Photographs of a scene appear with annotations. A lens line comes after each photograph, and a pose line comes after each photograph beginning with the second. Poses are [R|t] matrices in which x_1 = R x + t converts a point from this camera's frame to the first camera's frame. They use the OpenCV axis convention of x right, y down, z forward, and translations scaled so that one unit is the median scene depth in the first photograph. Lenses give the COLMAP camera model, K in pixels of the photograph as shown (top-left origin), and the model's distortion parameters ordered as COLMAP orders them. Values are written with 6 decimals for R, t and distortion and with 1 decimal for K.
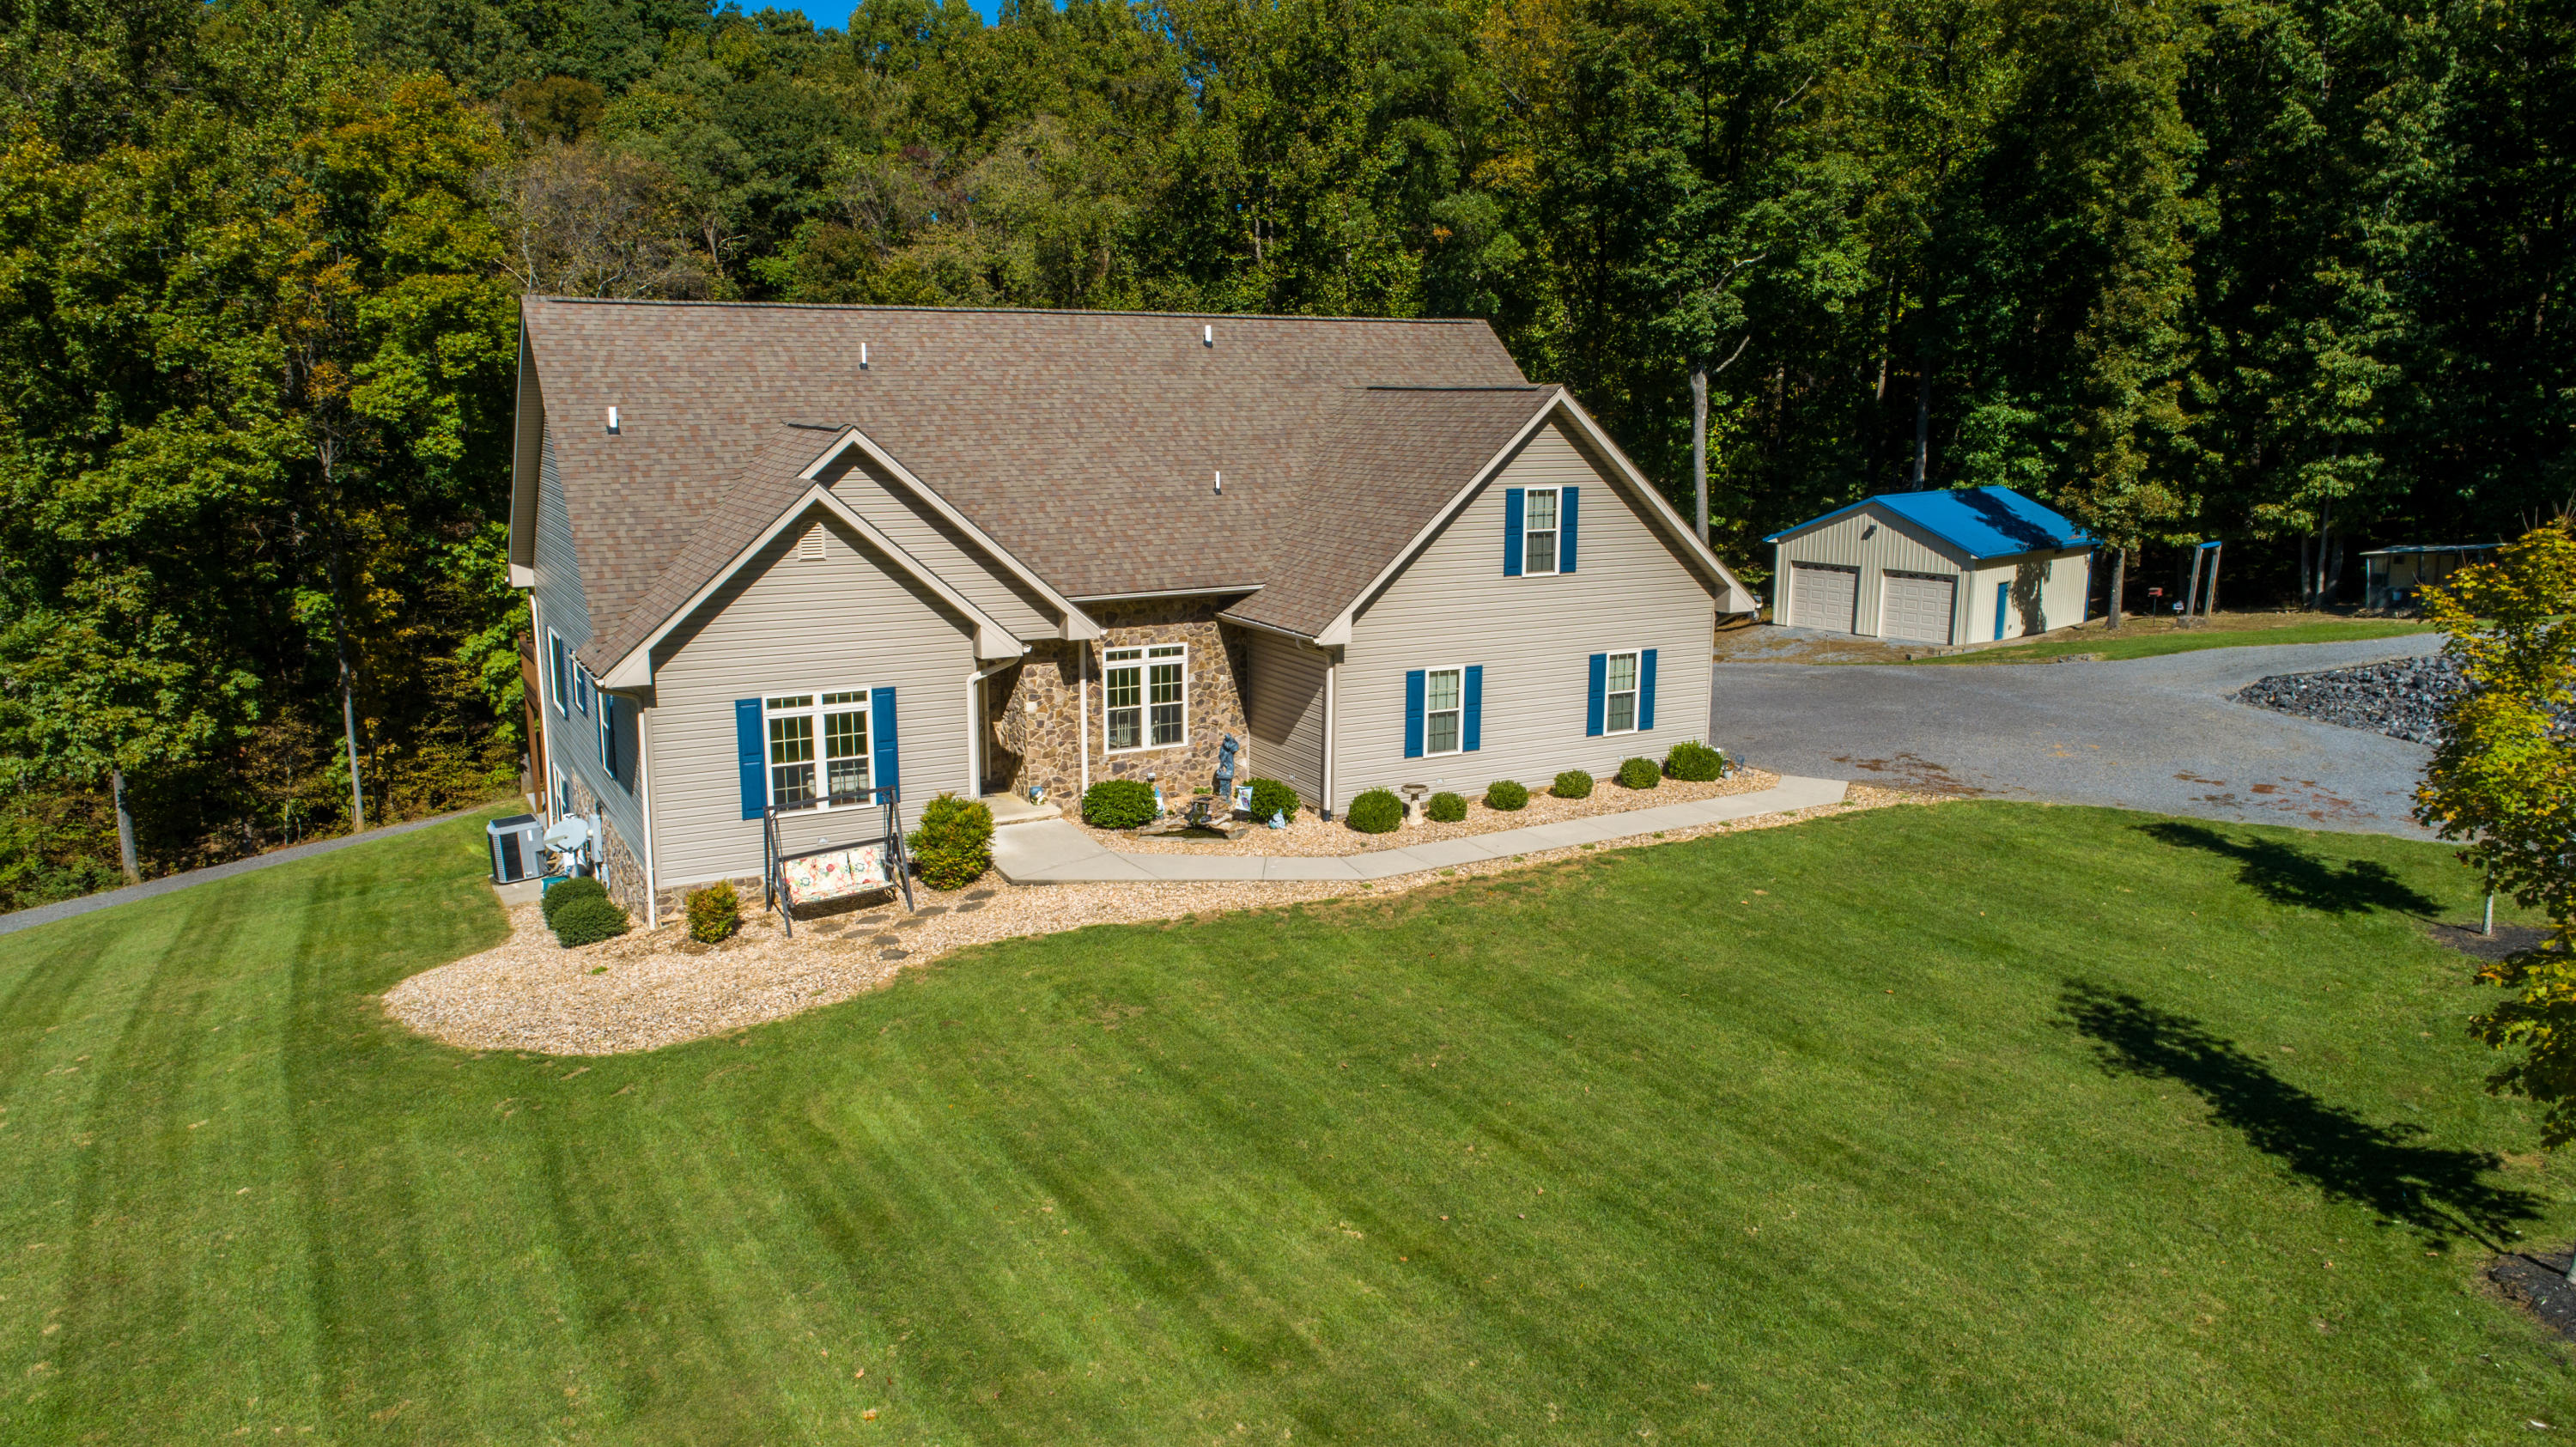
lens RADIAL K [[1738.8, 0, 1282.0], [0, 1738.8, 720.8], [0, 0, 1]] dist [-0.010642, 0.008840]
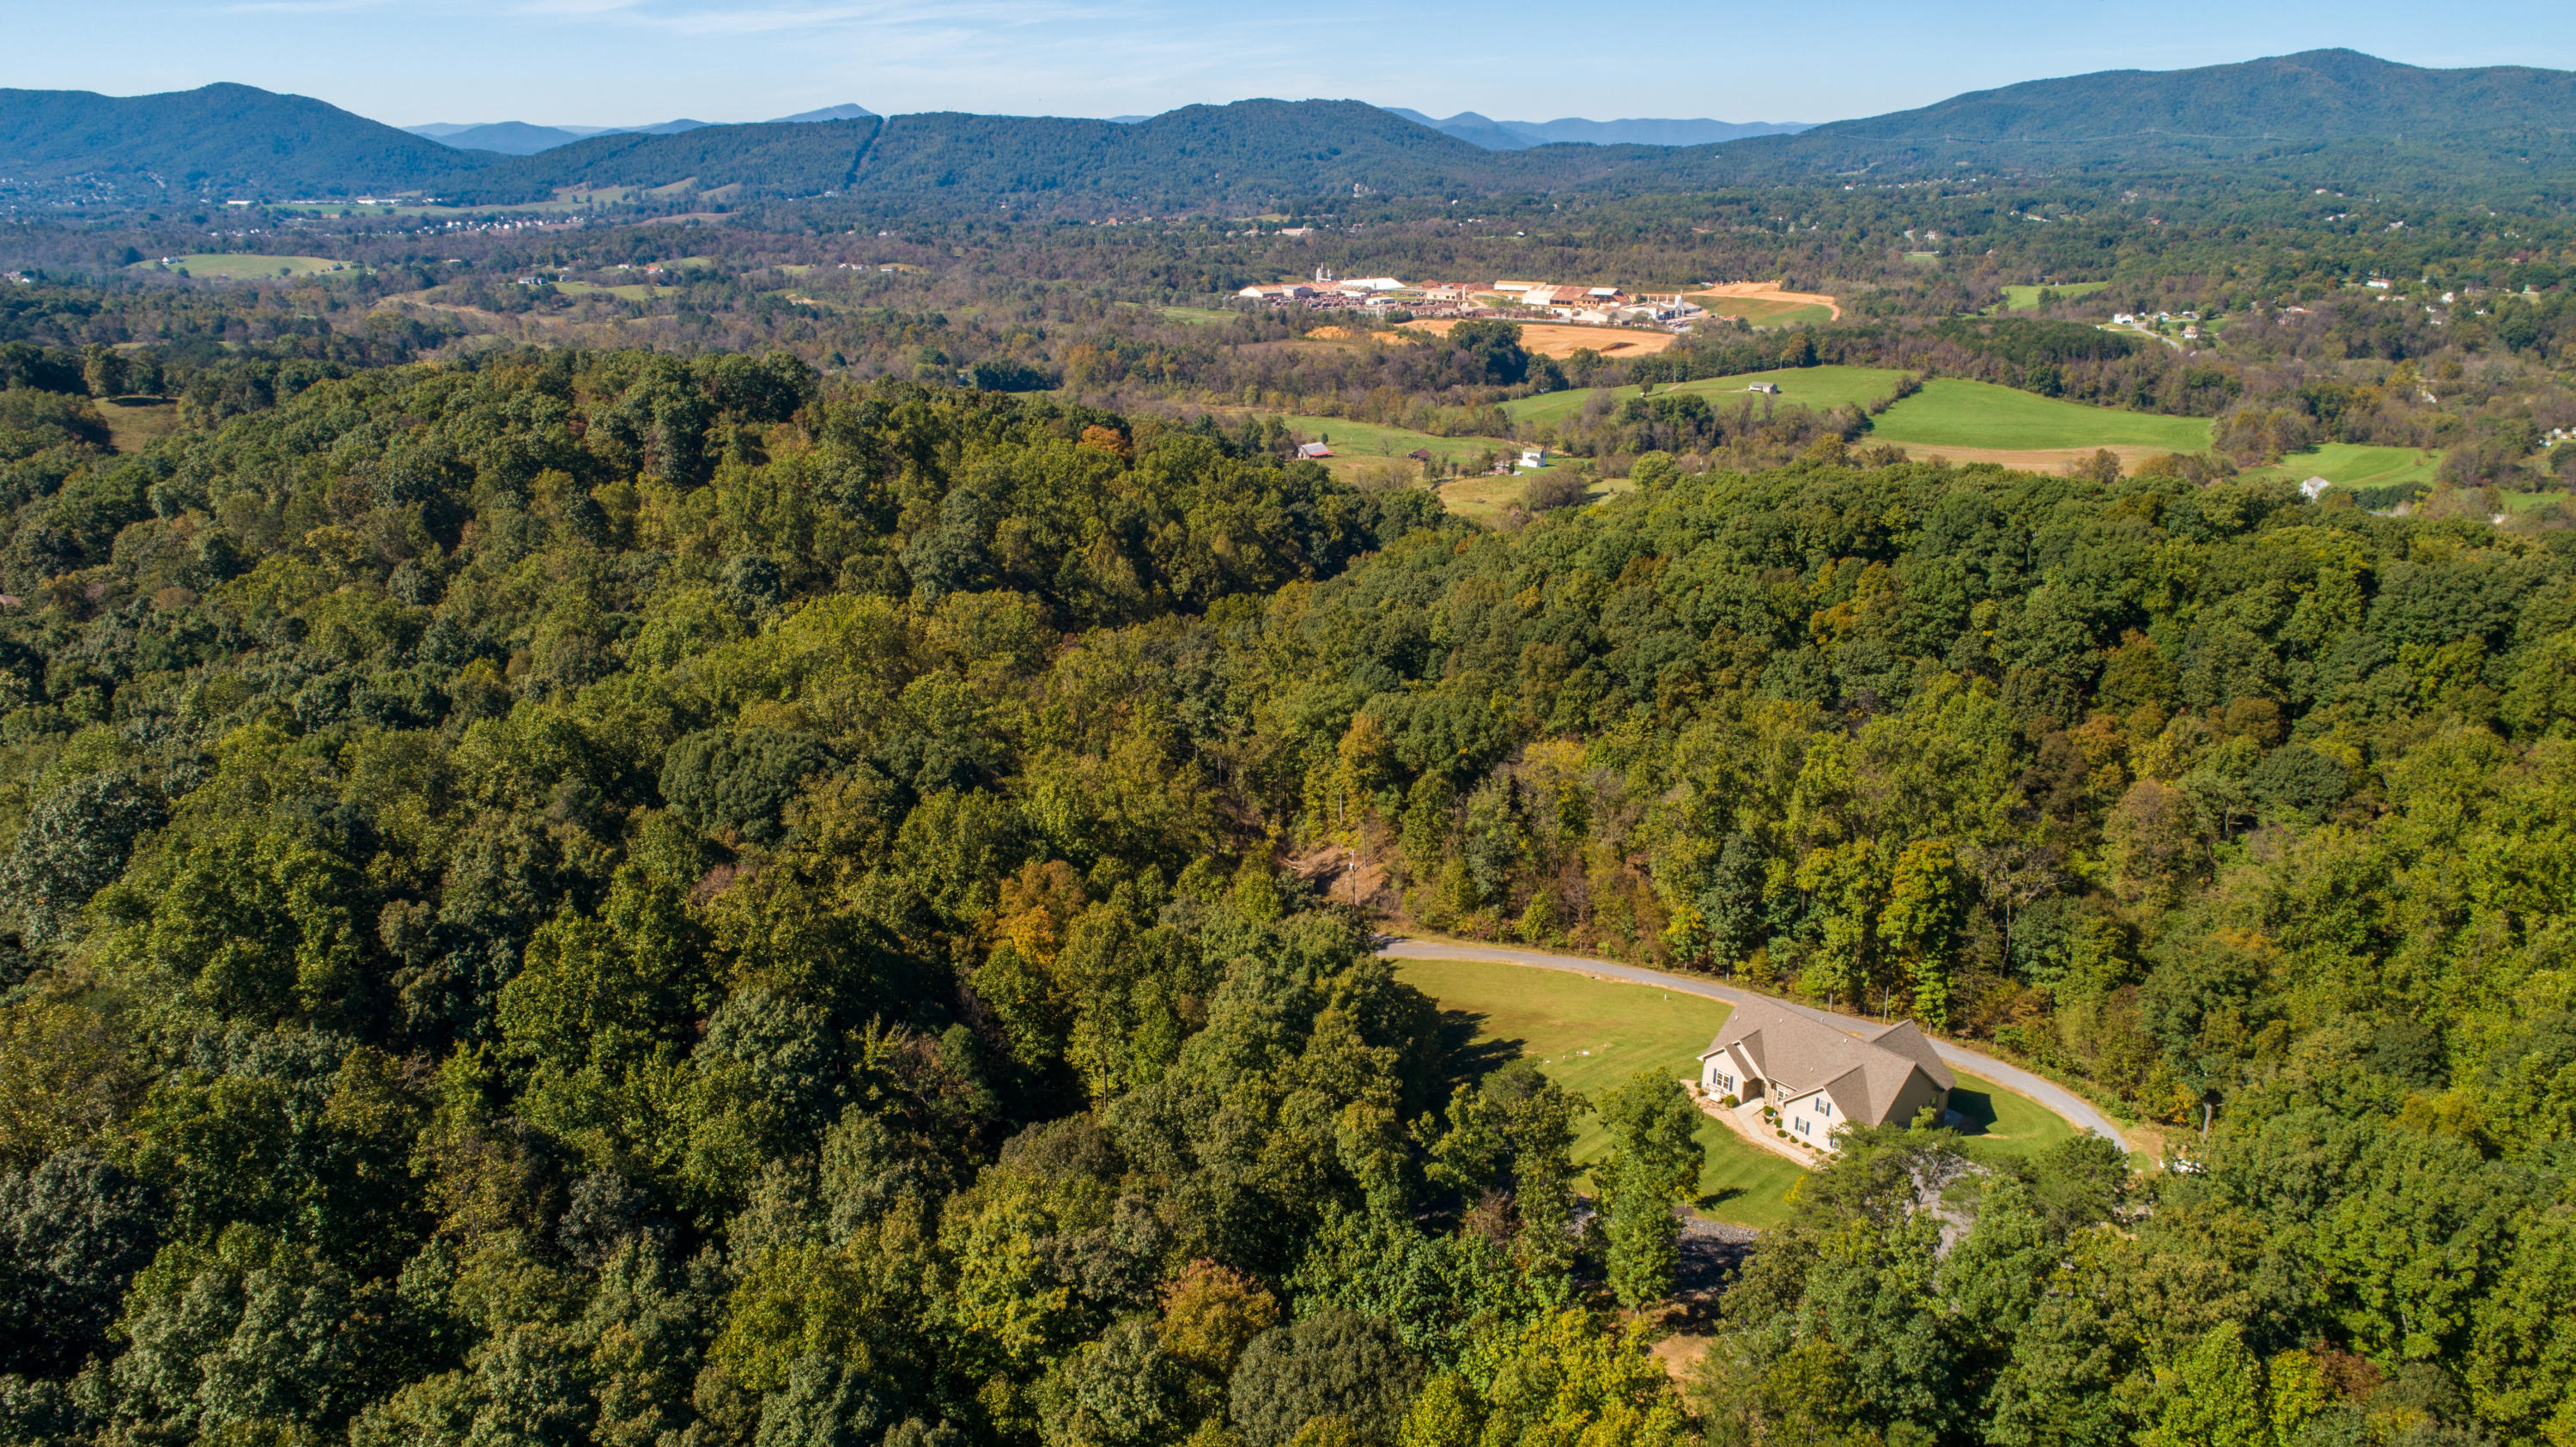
lens RADIAL K [[1738.8, 0, 1282.0], [0, 1738.8, 720.8], [0, 0, 1]] dist [-0.010642, 0.008840]
pose [[0.191971, 0.304737, -0.932889, 4.697656], [-0.189529, 0.944187, 0.269426, -2.483898], [0.962926, 0.125088, 0.239013, -2.188768]]
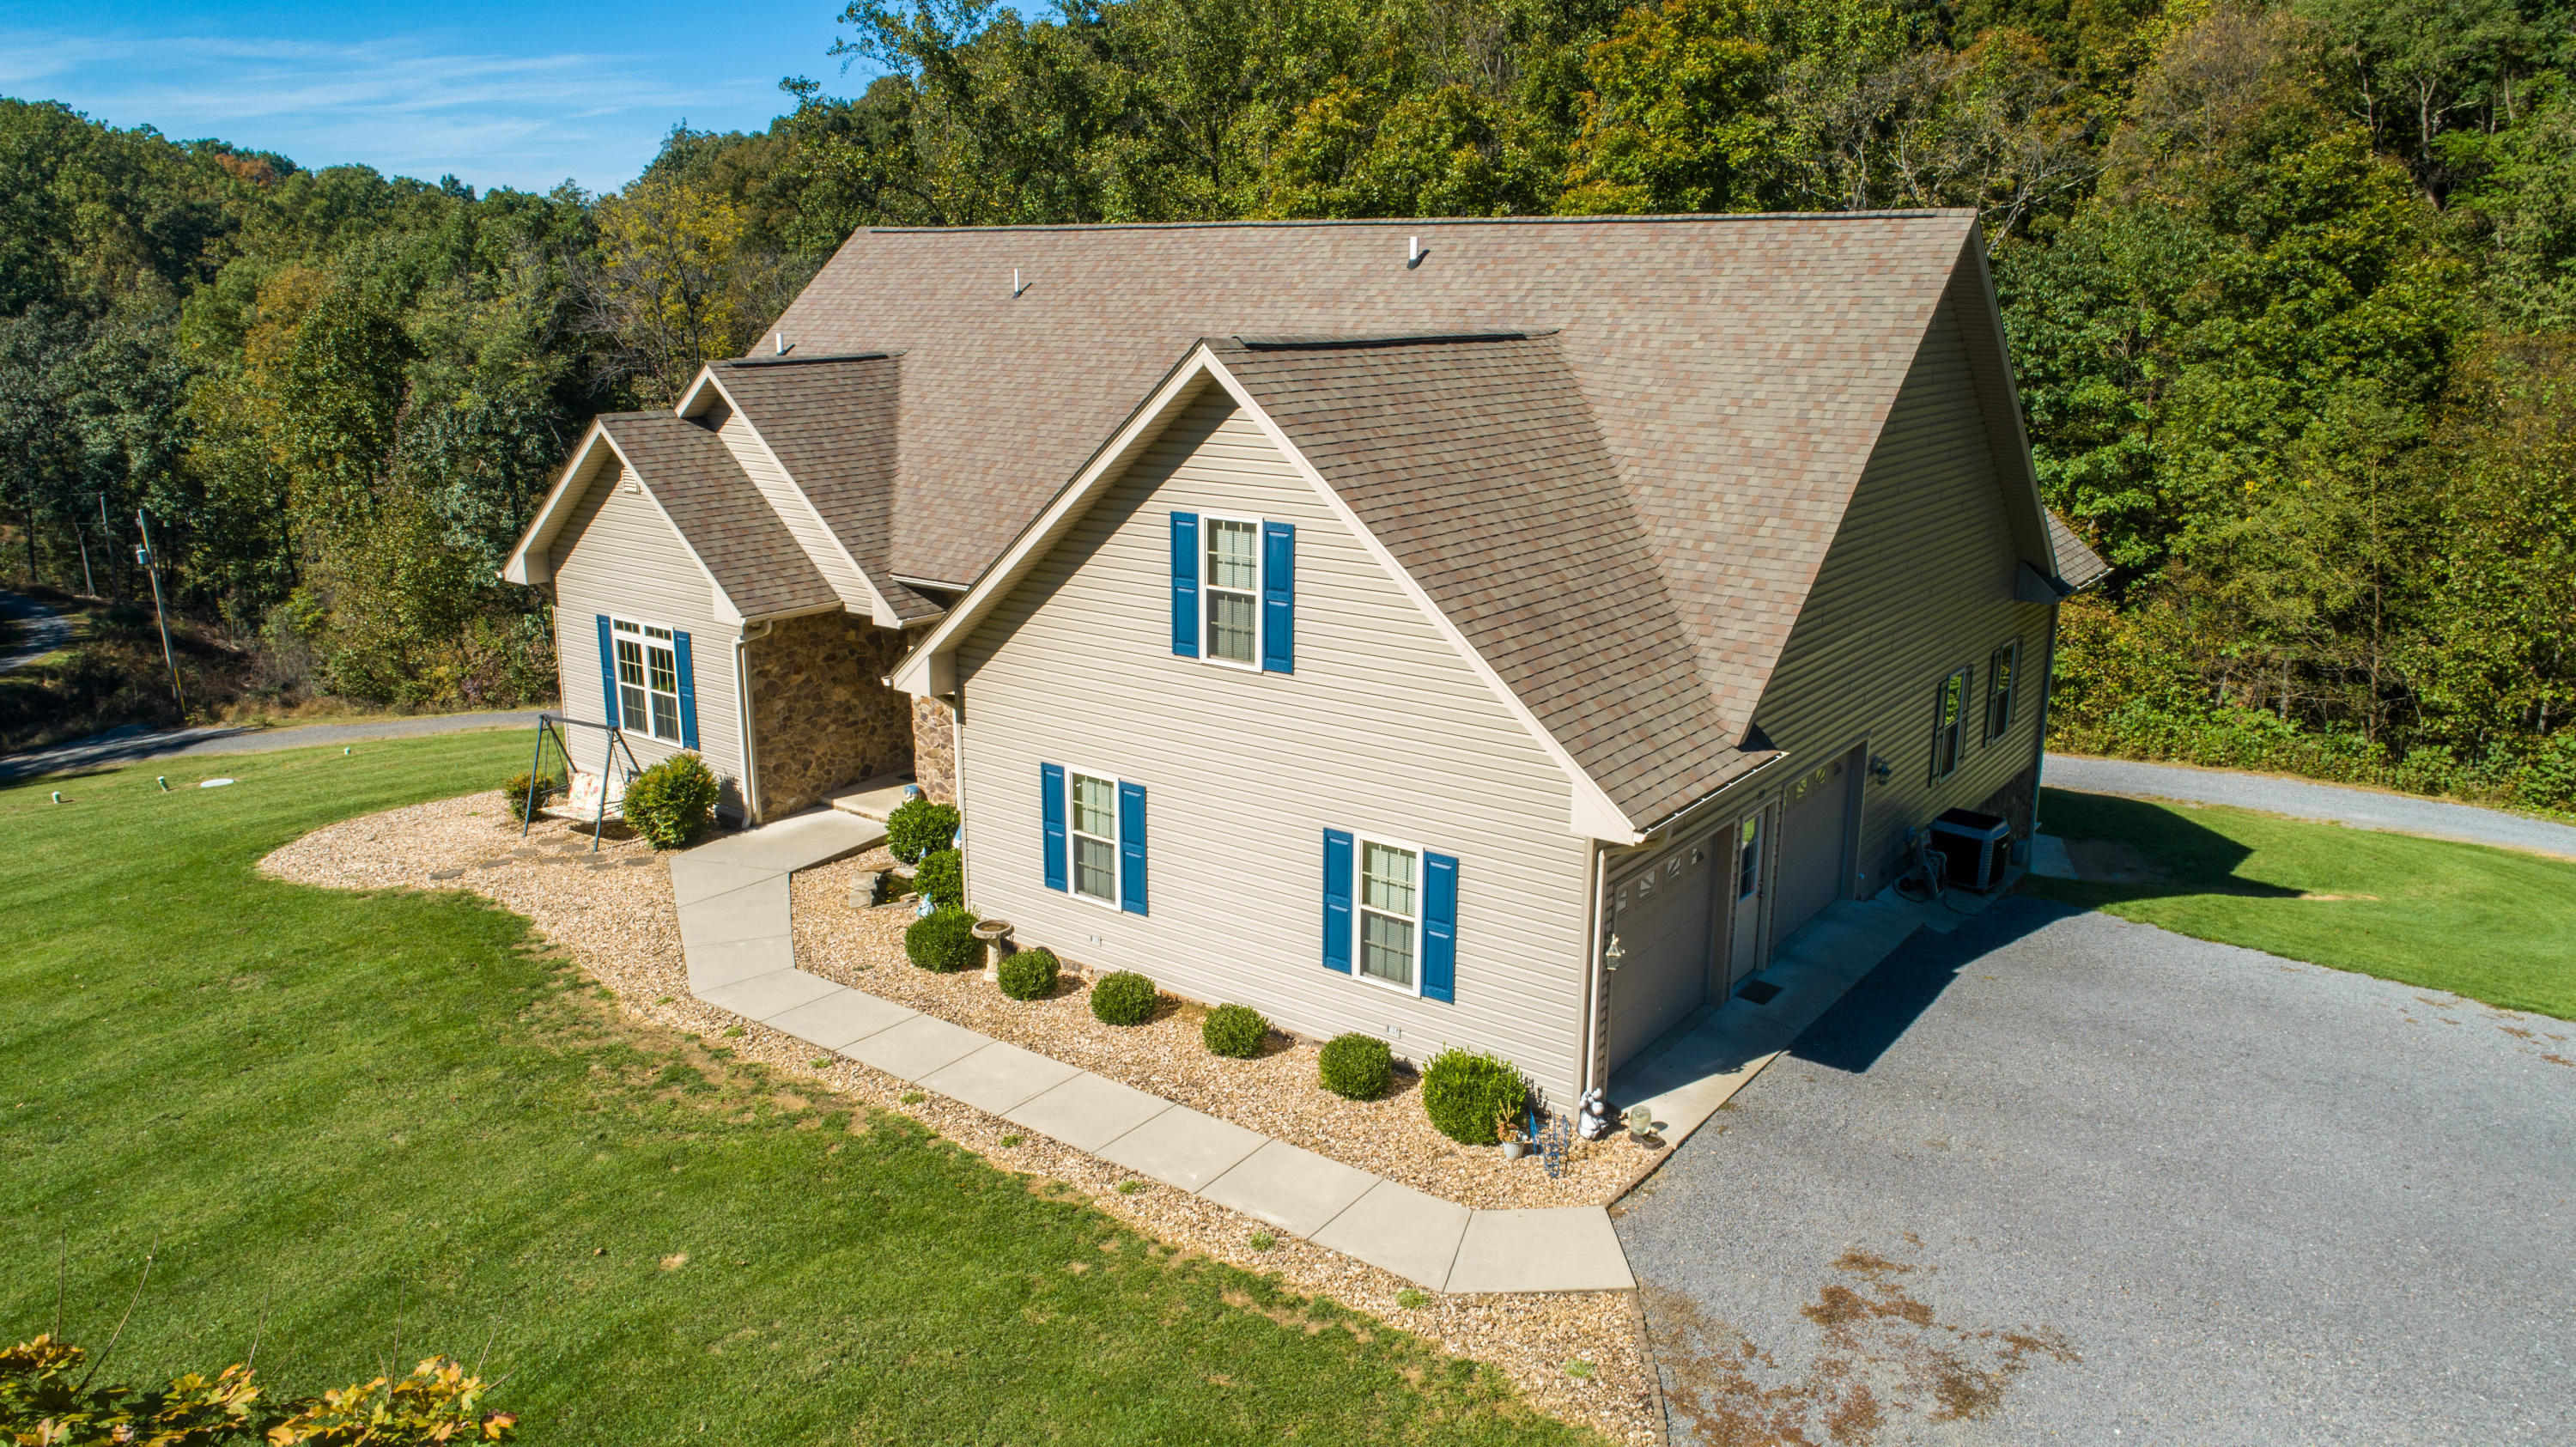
lens RADIAL K [[1738.8, 0, 1282.0], [0, 1738.8, 720.8], [0, 0, 1]] dist [-0.010642, 0.008840]
pose [[0.406756, 0.224414, -0.885544, 0.687027], [-0.178049, 0.970243, 0.164095, -0.167171], [0.896018, 0.090924, 0.434609, 0.775401]]
